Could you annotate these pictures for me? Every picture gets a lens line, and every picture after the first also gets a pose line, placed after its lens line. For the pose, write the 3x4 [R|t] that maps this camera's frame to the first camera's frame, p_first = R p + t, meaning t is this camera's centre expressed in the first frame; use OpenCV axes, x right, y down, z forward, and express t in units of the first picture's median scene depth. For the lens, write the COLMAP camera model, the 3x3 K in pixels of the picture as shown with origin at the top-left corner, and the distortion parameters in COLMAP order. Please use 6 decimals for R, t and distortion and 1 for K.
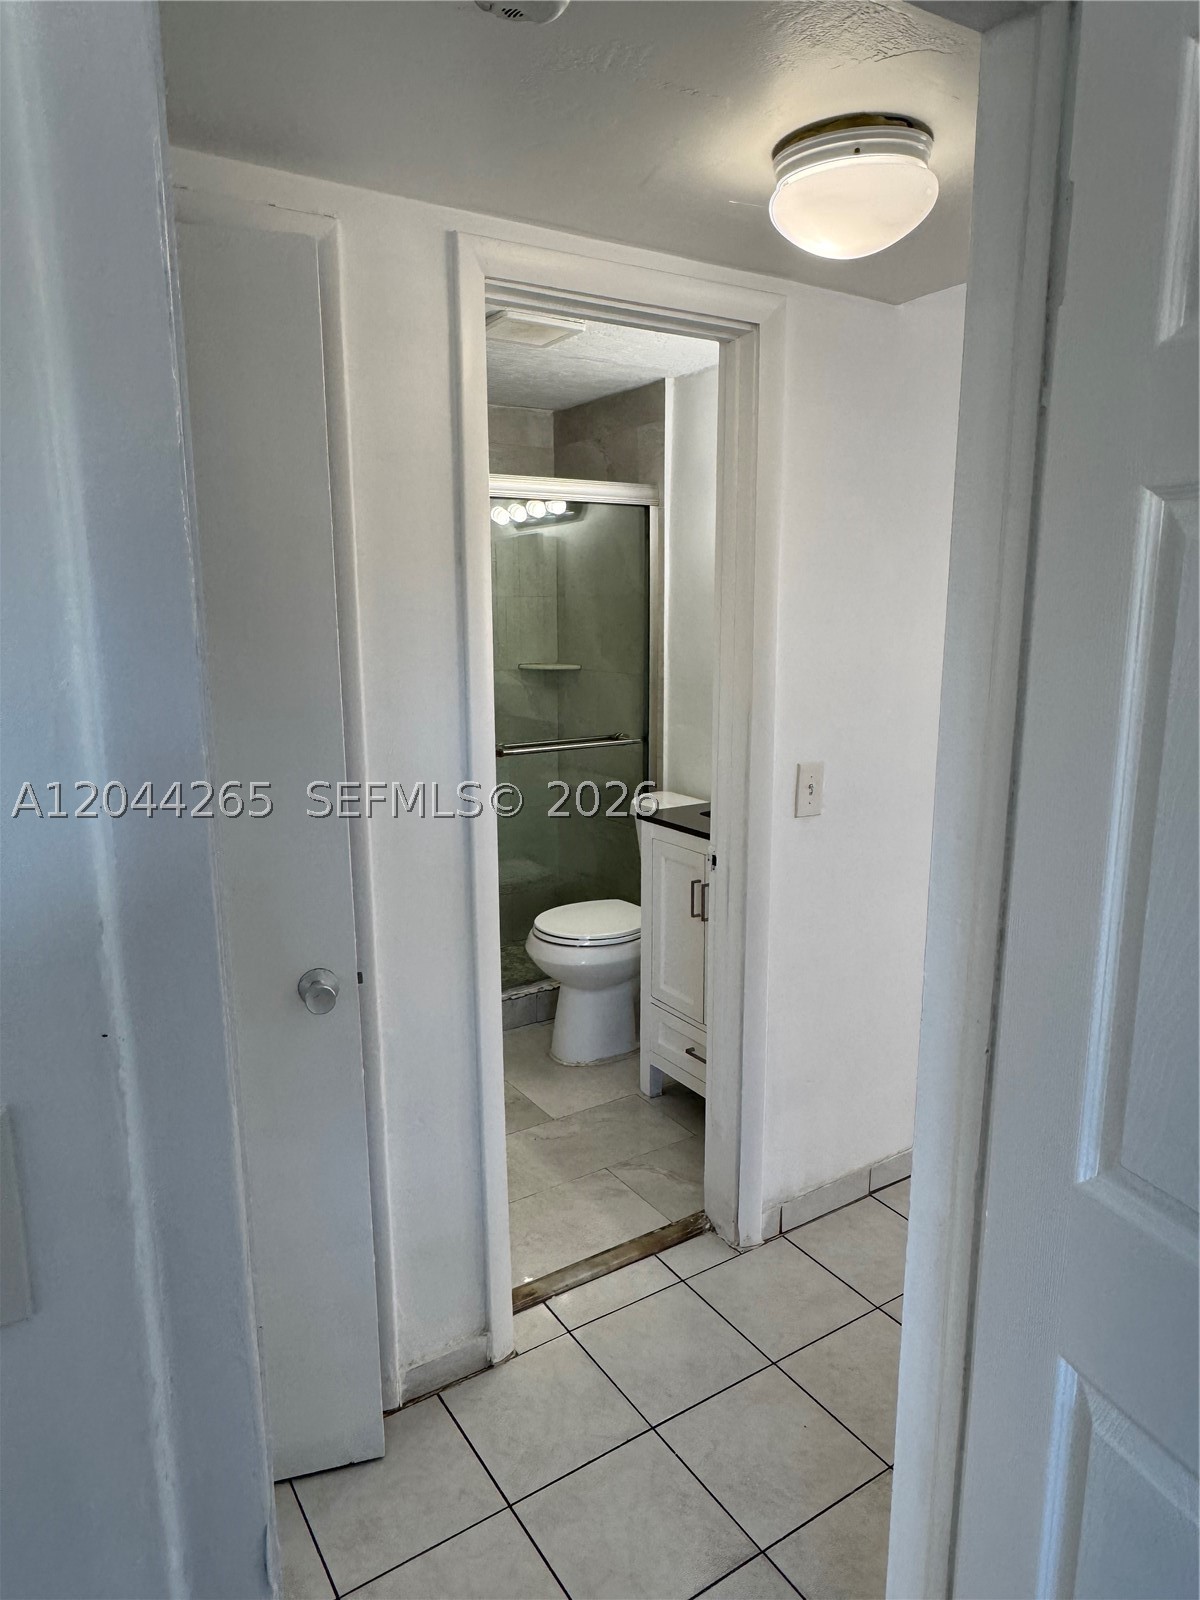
lens RADIAL K [[1026.2, 0, 591.0], [0, 1026.2, 801.7], [0, 0, 1]] dist [0.004102, 0.002813]
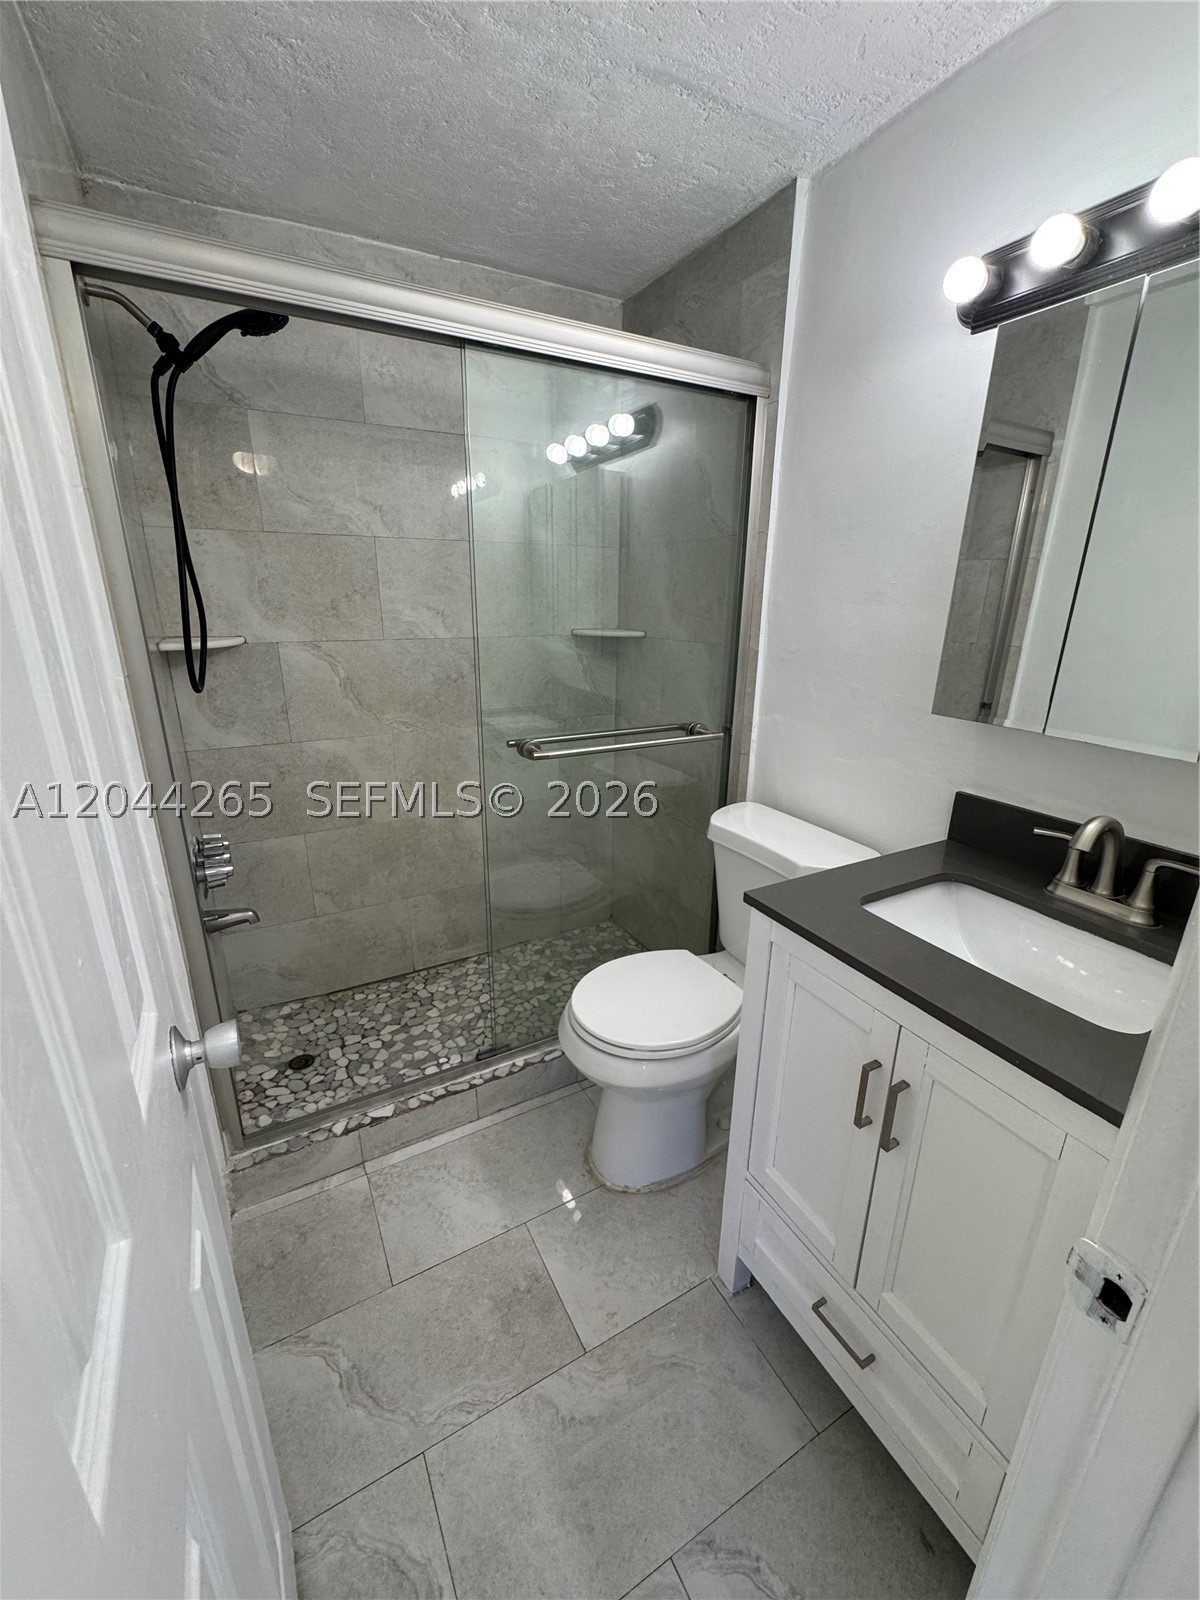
lens RADIAL K [[649.0, 0, 597.4], [0, 649.0, 793.1], [0, 0, 1]] dist [-0.004861, -0.000135]
pose [[0.997563, 0.035147, -0.060268, -0.014704], [-0.028573, 0.993885, 0.106663, -0.069201], [0.063649, -0.104681, 0.992467, 0.550583]]
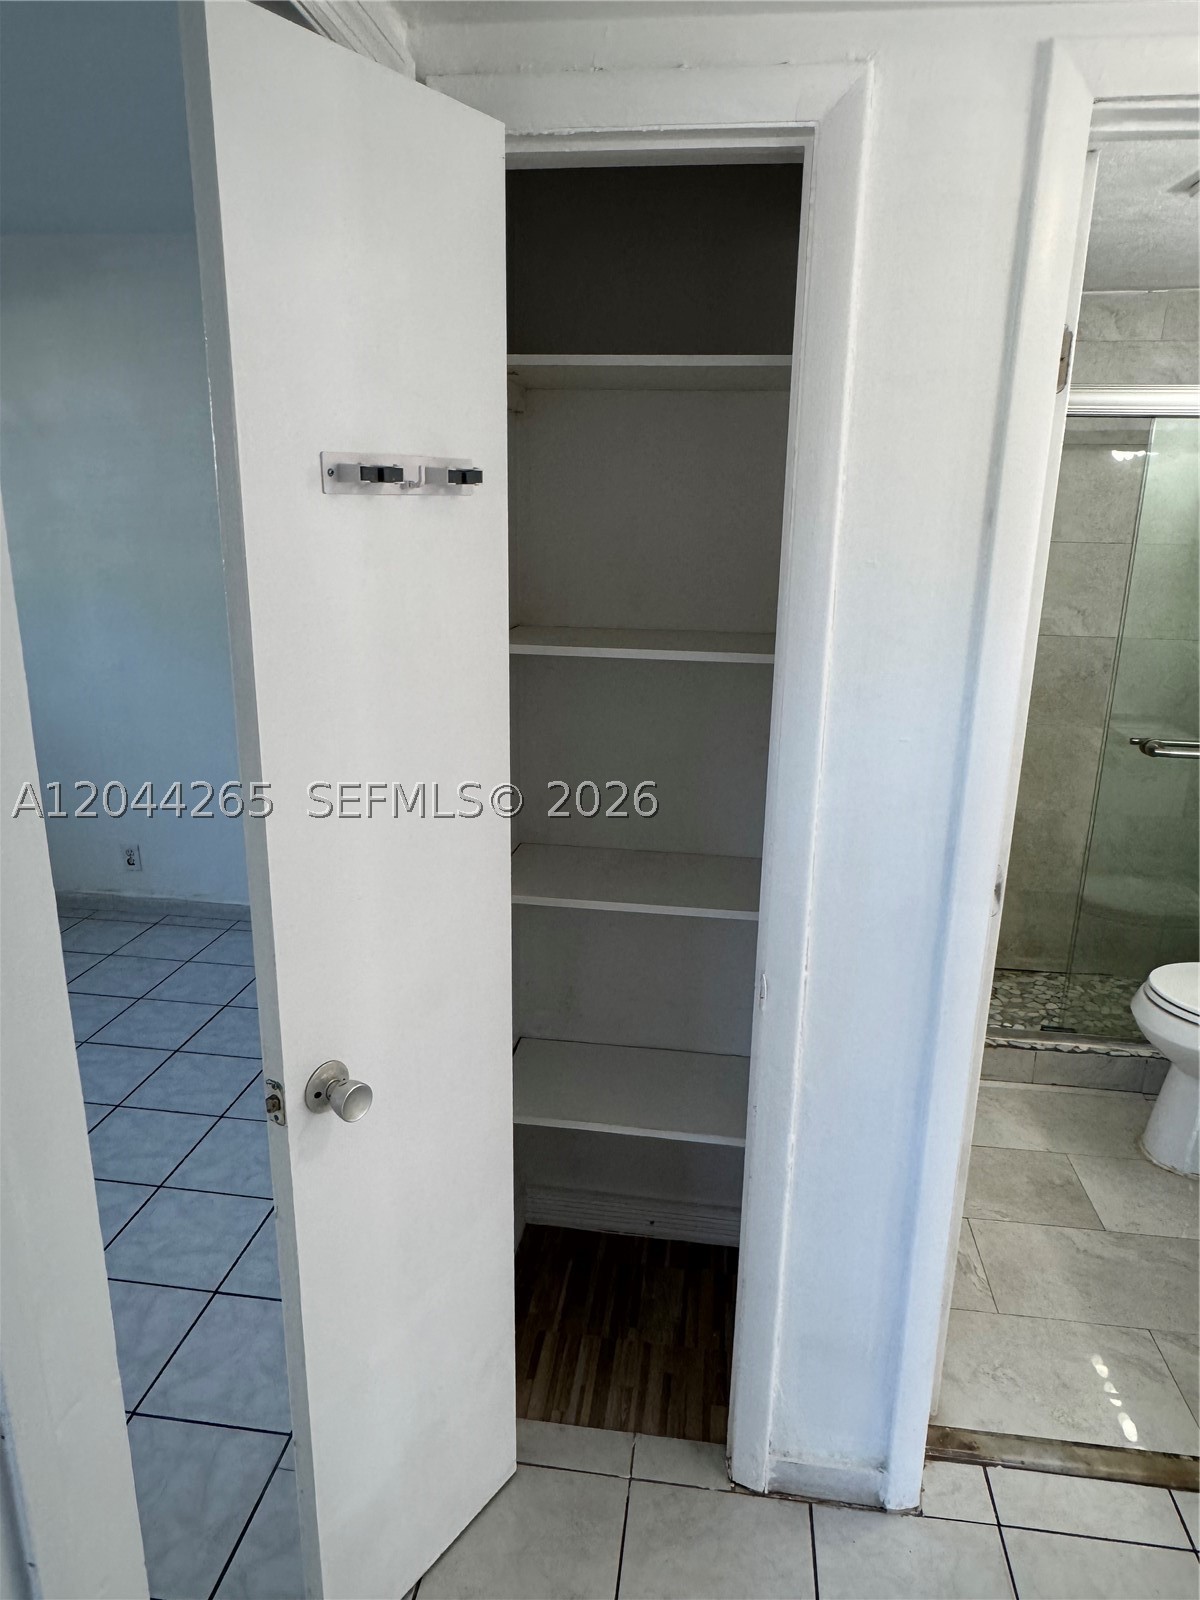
lens RADIAL K [[1026.2, 0, 605.2], [0, 1026.2, 792.7], [0, 0, 1]] dist [0.004102, 0.002813]
pose [[0.769210, 0.190708, -0.609874, 0.073219], [-0.152787, 0.981632, 0.114253, -0.042284], [0.620461, 0.005297, 0.784220, 0.127434]]
